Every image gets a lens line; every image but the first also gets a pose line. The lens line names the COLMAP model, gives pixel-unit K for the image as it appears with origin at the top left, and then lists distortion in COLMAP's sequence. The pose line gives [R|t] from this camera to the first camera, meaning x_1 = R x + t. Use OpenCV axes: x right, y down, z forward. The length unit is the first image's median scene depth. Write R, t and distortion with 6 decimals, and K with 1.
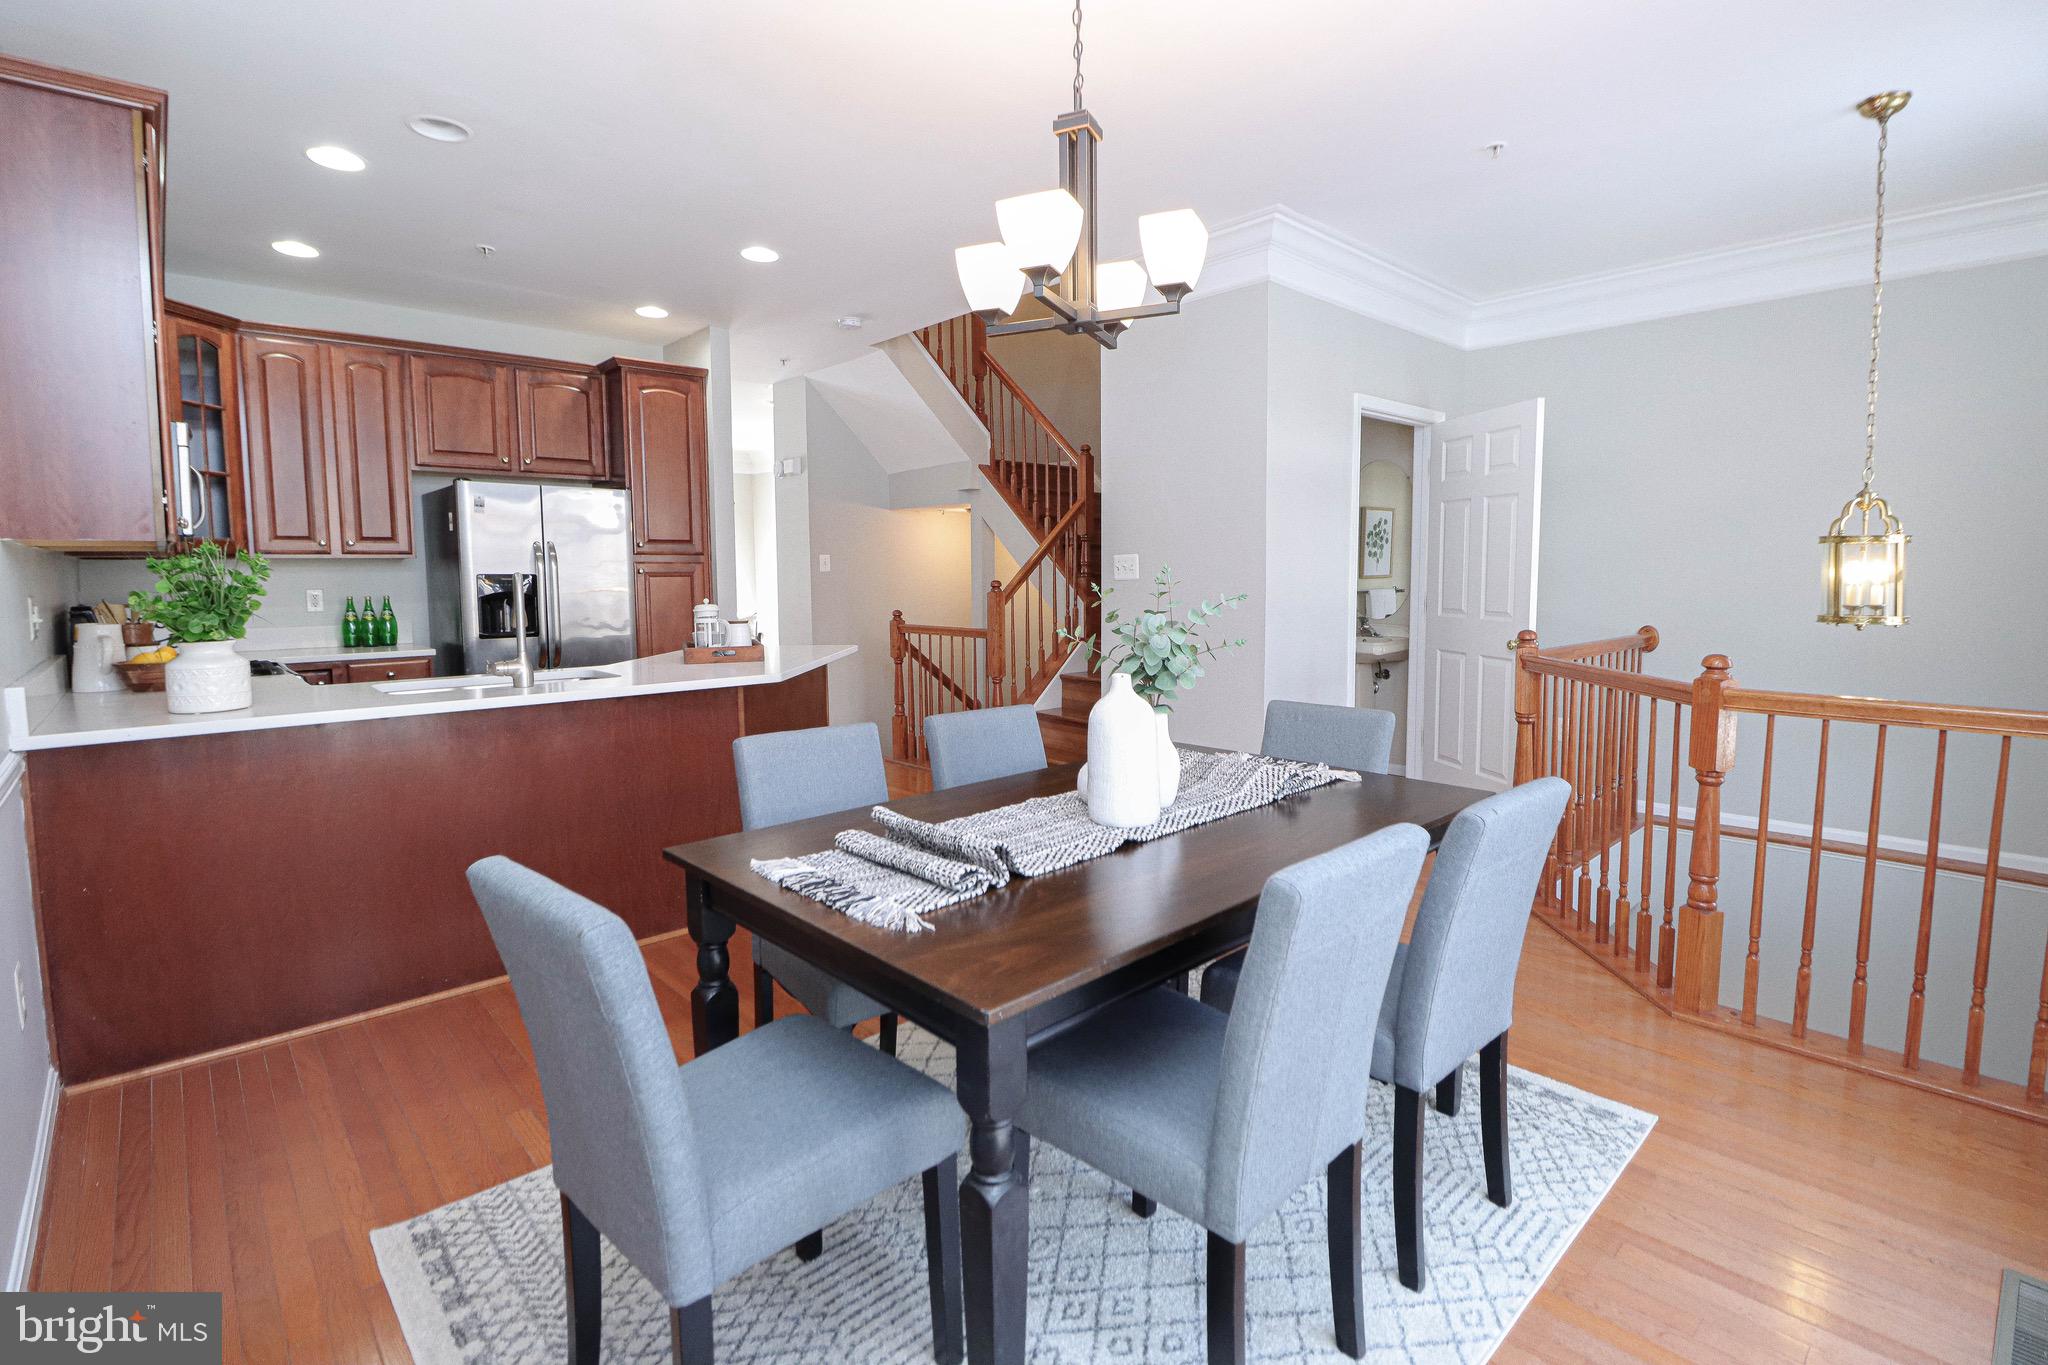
lens RADIAL K [[979.1, 0, 1026.4], [0, 979.1, 665.5], [0, 0, 1]] dist [0.025577, -0.013348]
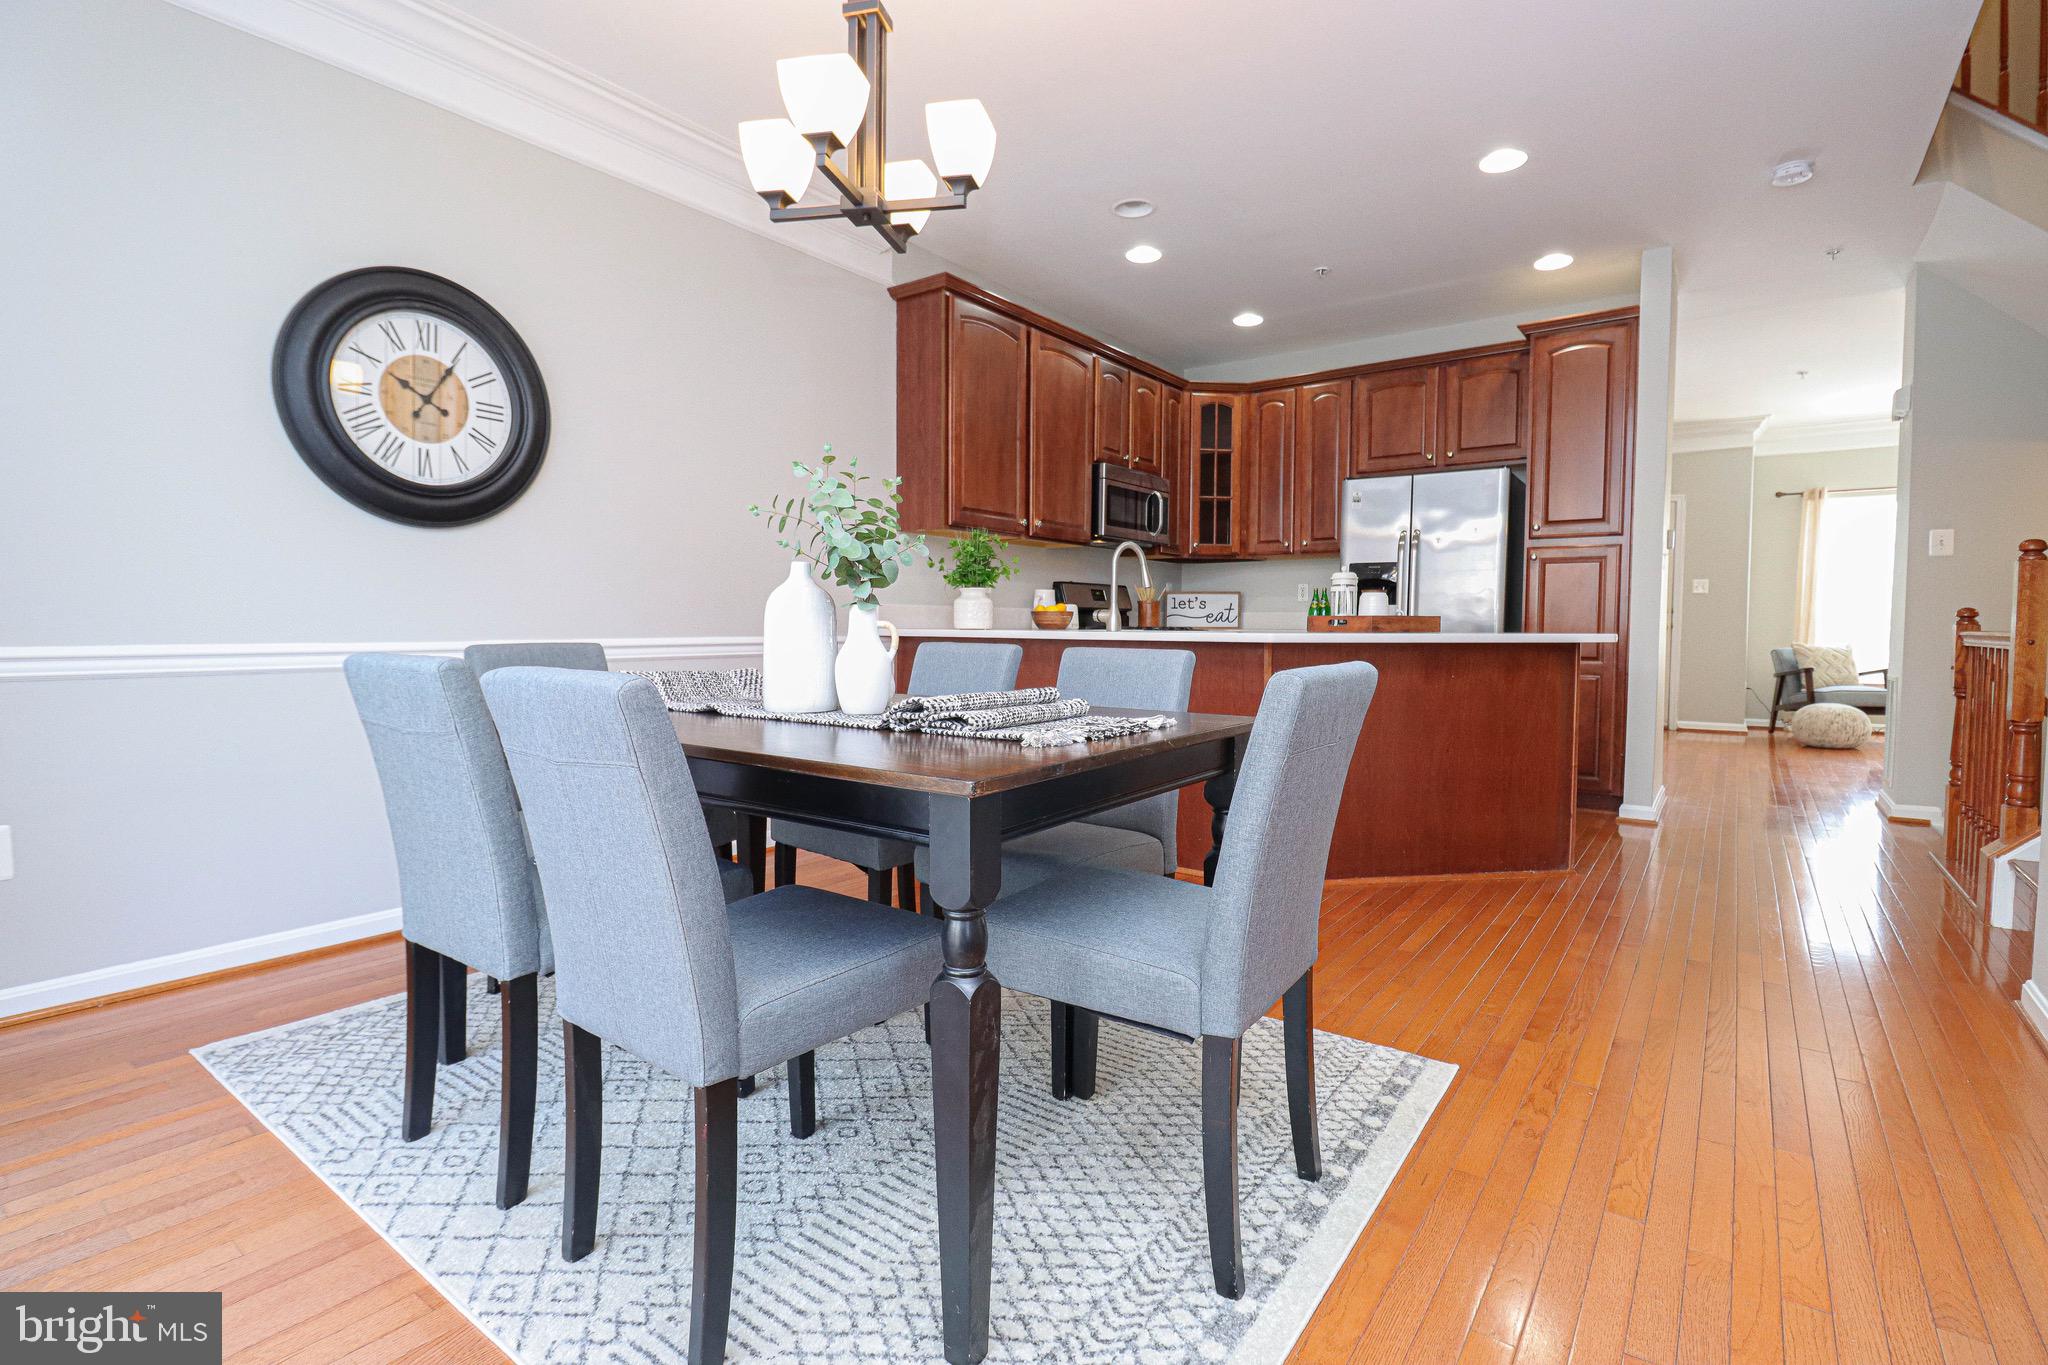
lens RADIAL K [[963.8, 0, 1034.9], [0, 963.8, 663.3], [0, 0, 1]] dist [0.003060, -0.012083]
pose [[0.199166, 0.051644, -0.978604, 0.393094], [-0.094973, 0.994927, 0.033177, 0.014528], [0.975353, 0.086334, 0.203060, 0.400339]]
